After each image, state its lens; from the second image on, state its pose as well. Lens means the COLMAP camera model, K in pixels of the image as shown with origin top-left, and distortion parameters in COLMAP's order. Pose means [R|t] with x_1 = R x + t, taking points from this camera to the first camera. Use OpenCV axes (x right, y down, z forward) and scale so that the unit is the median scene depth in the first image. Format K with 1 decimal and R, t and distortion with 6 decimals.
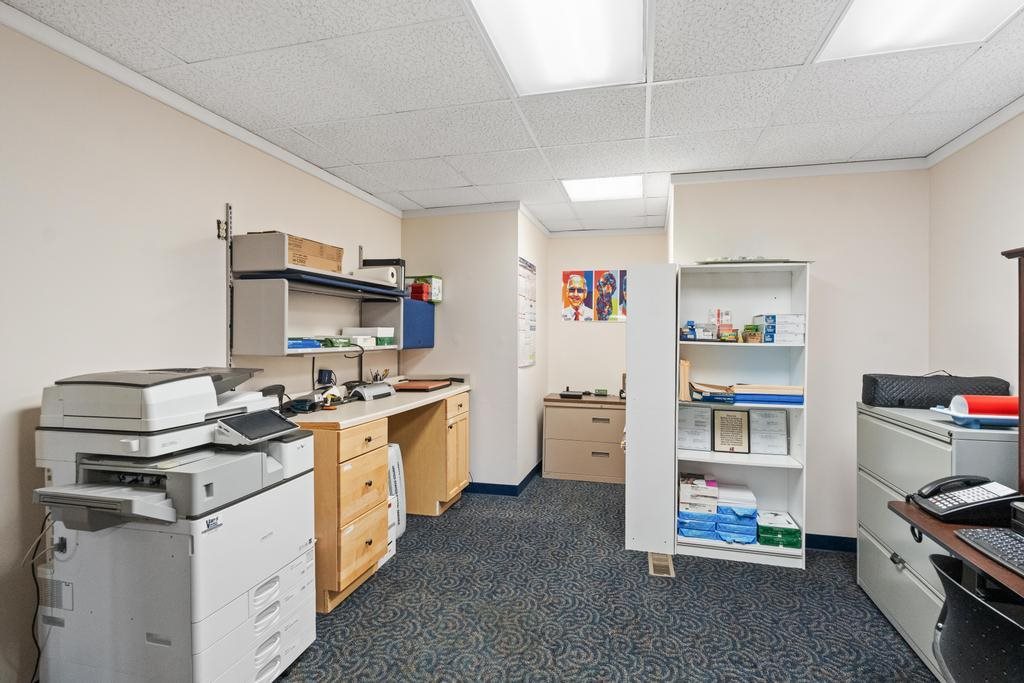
lens RADIAL K [[492.7, 0, 514.0], [0, 492.7, 342.1], [0, 0, 1]] dist [0.000538, 0.000186]
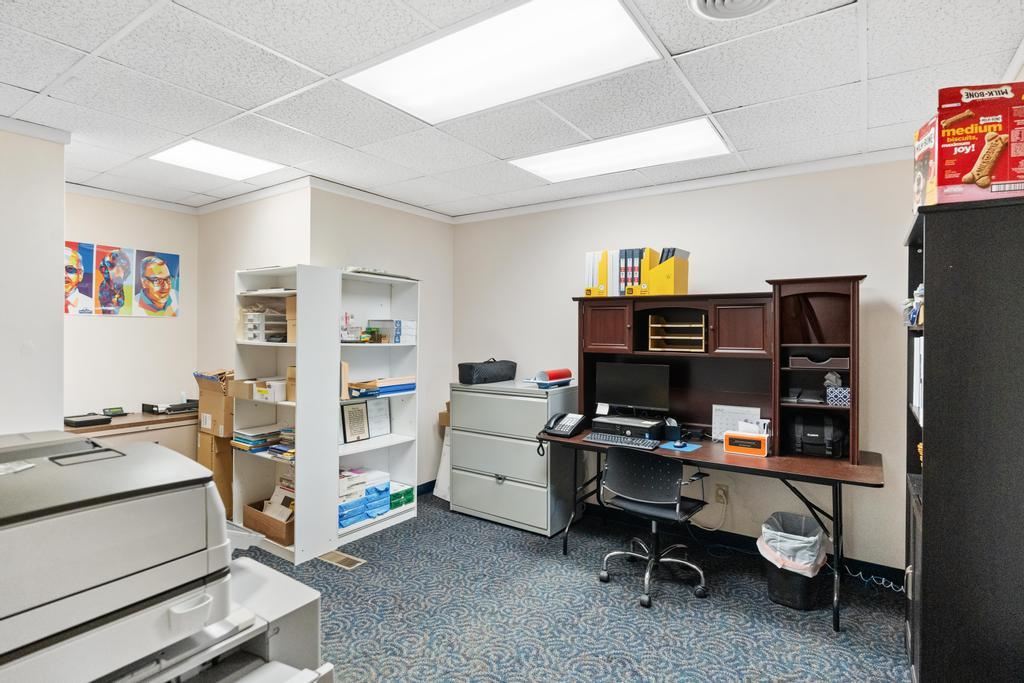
lens RADIAL K [[522.5, 0, 513.0], [0, 522.5, 334.7], [0, 0, 1]] dist [-0.001540, -0.000229]
pose [[0.331736, -0.009530, 0.943324, -0.595599], [0.005325, 0.999952, 0.008229, -0.027562], [-0.943357, 0.002293, 0.331770, 0.287996]]
